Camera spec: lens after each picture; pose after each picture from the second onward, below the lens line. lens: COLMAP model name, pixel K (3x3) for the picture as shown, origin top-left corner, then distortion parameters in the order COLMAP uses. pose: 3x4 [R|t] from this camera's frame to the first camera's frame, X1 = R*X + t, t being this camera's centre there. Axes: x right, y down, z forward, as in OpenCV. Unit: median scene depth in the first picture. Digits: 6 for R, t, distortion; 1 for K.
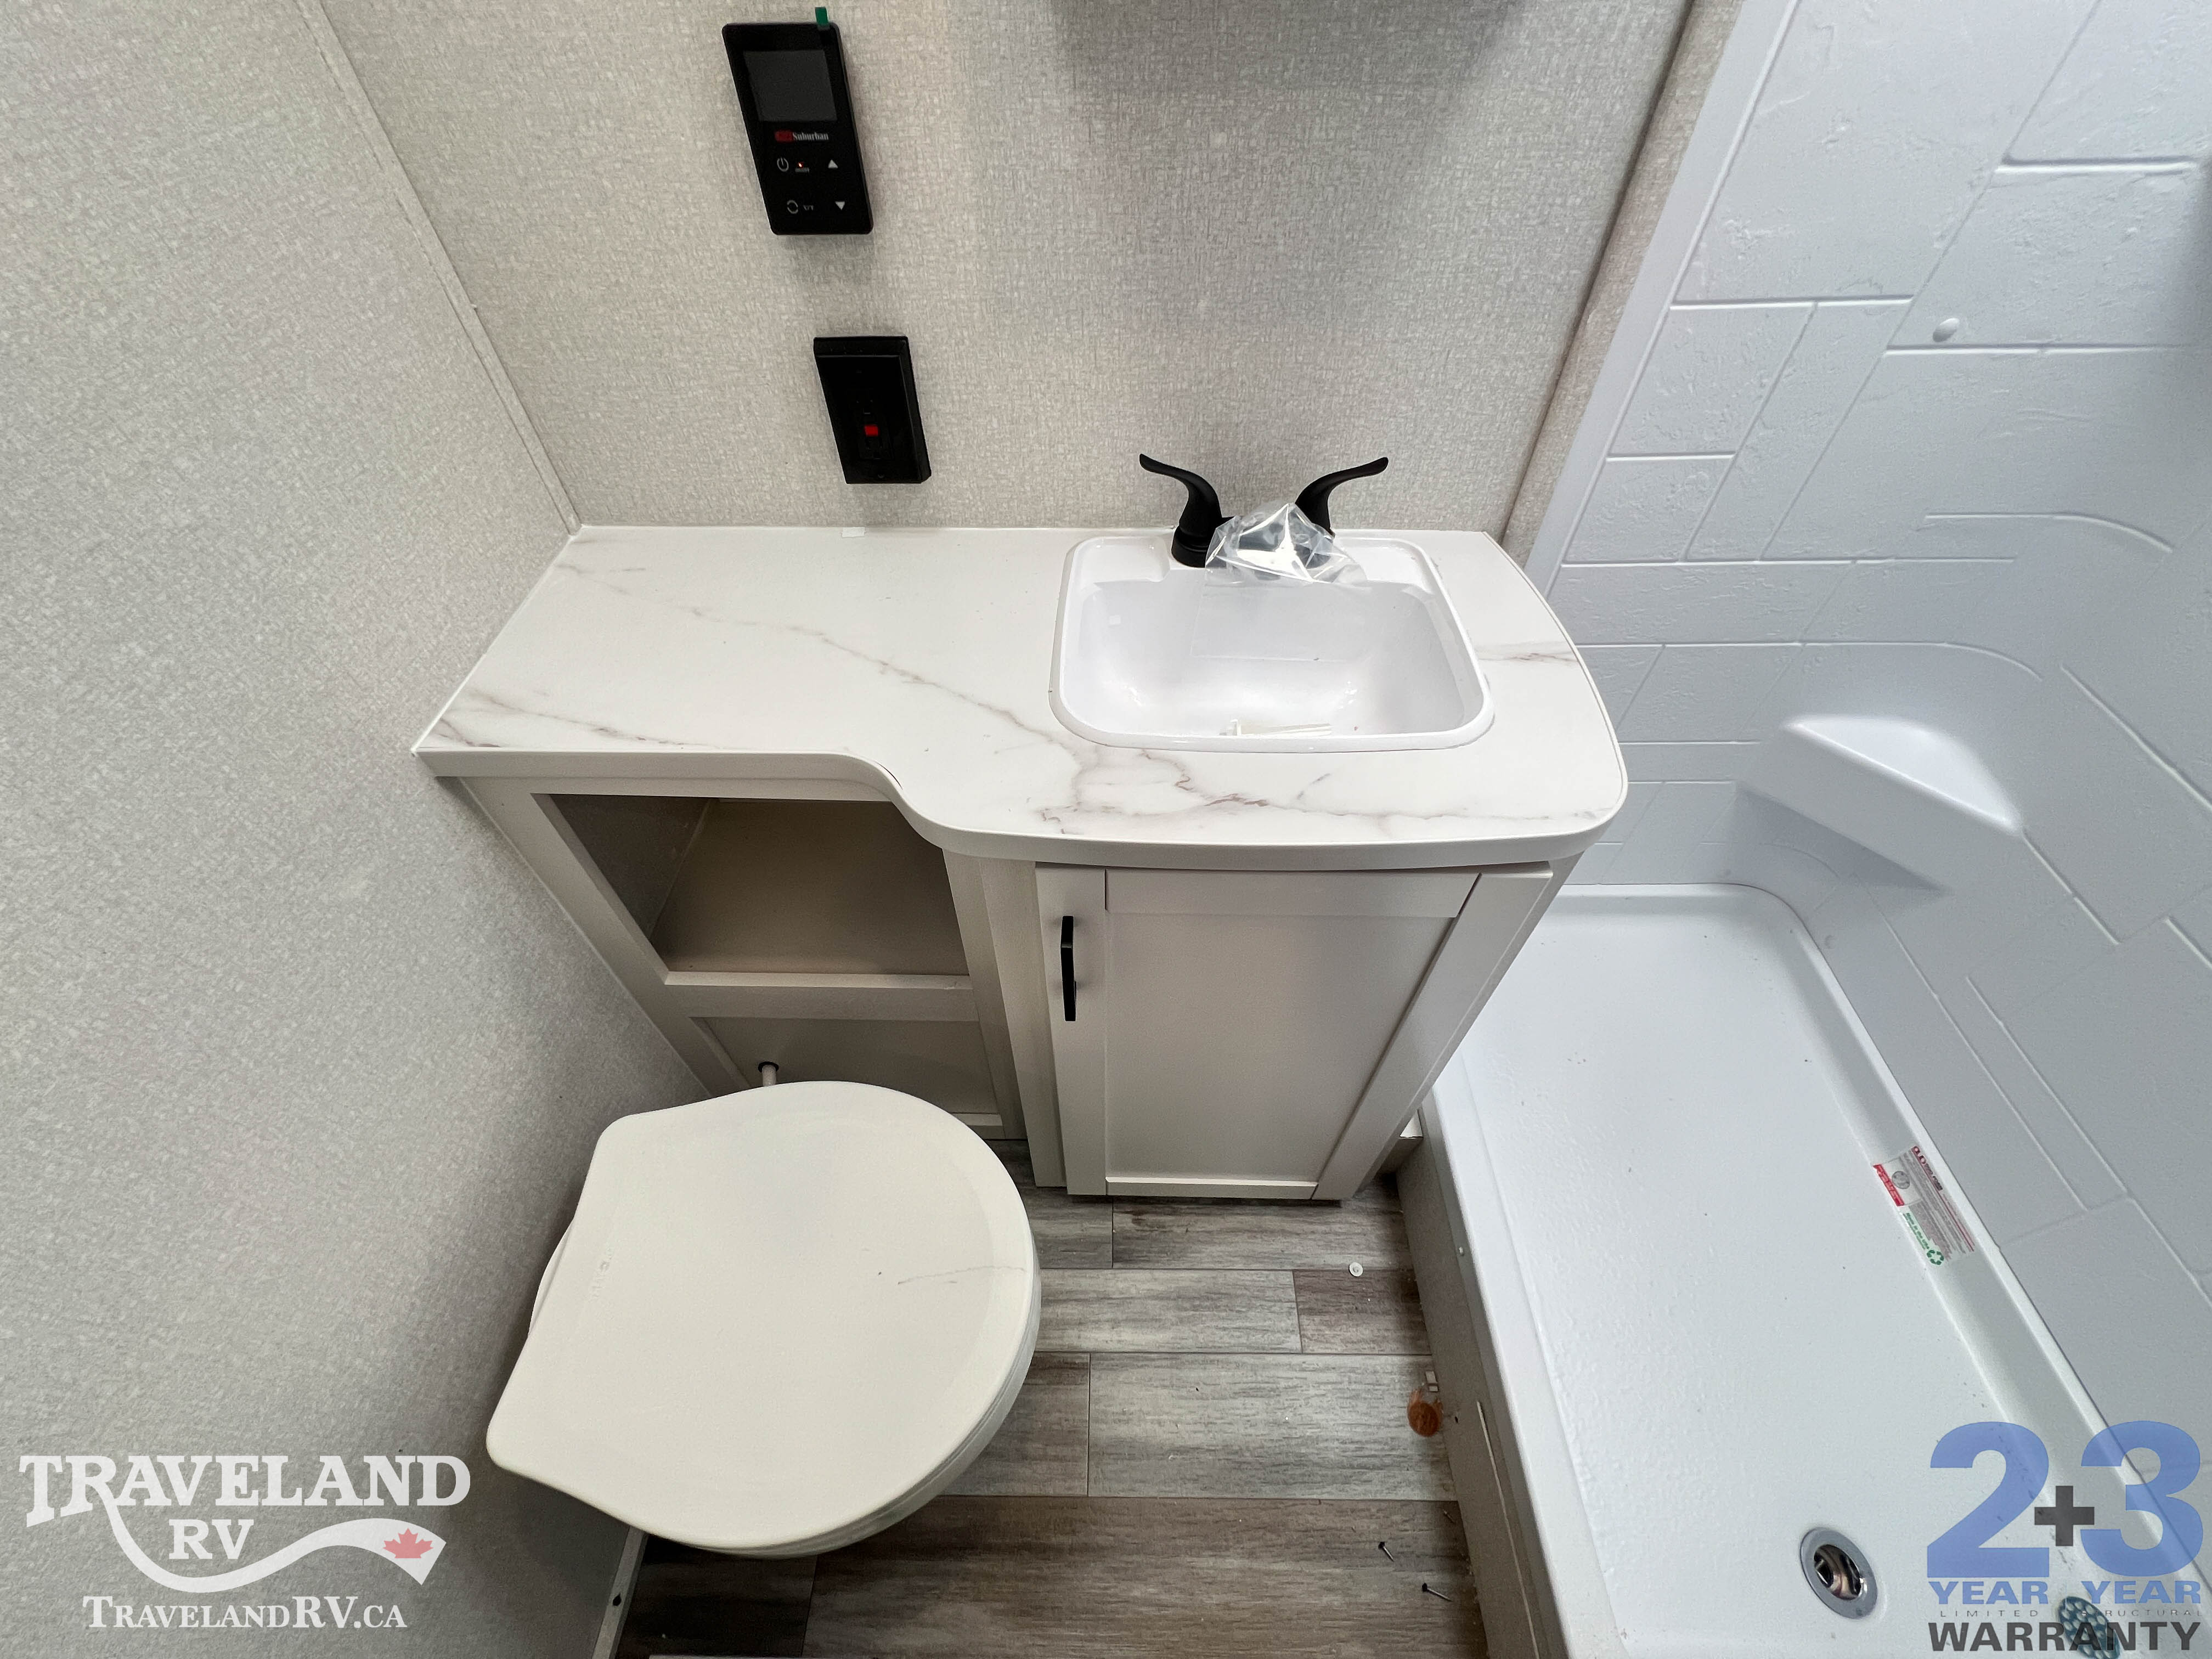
lens RADIAL K [[881.0, 0, 1102.8], [0, 881.0, 833.9], [0, 0, 1]] dist [-0.001254, 0.000506]
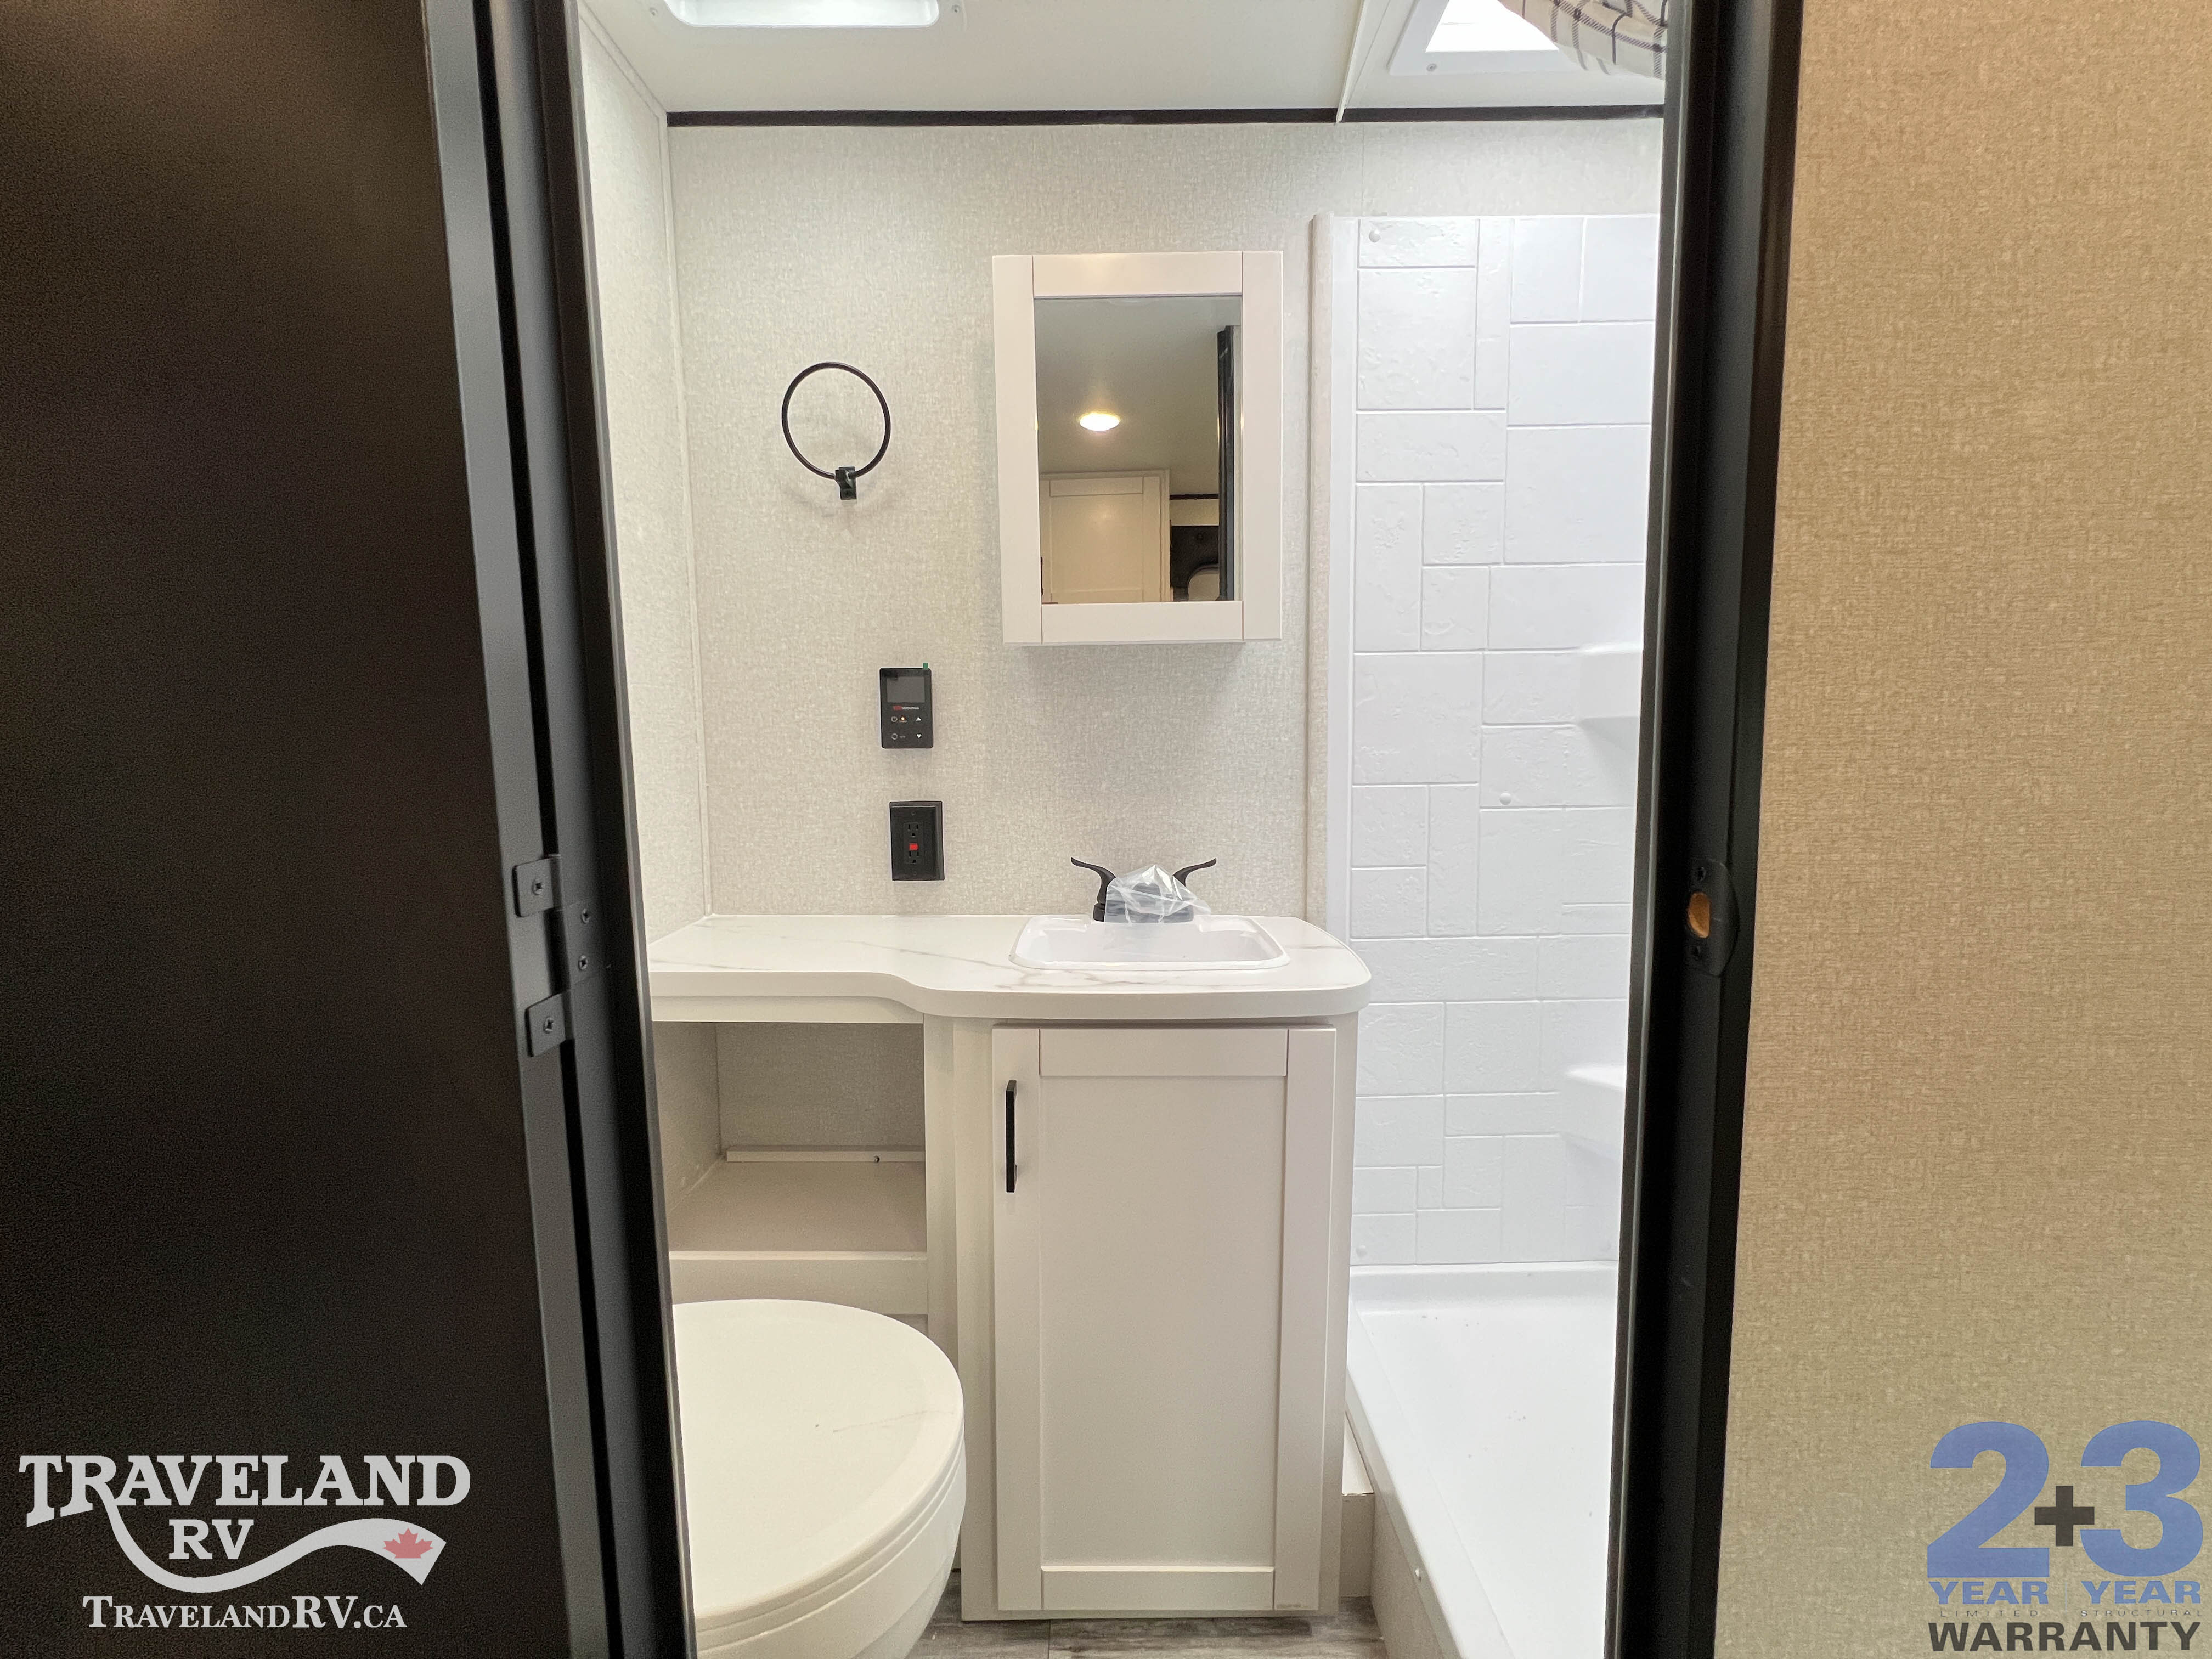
lens RADIAL K [[881.0, 0, 1102.9], [0, 881.0, 824.1], [0, 0, 1]] dist [-0.001254, 0.000506]
pose [[0.999704, 0.003987, 0.023988, 0.064596], [0.013582, 0.726692, -0.686829, 0.710457], [-0.020170, 0.686952, 0.726423, -0.285428]]
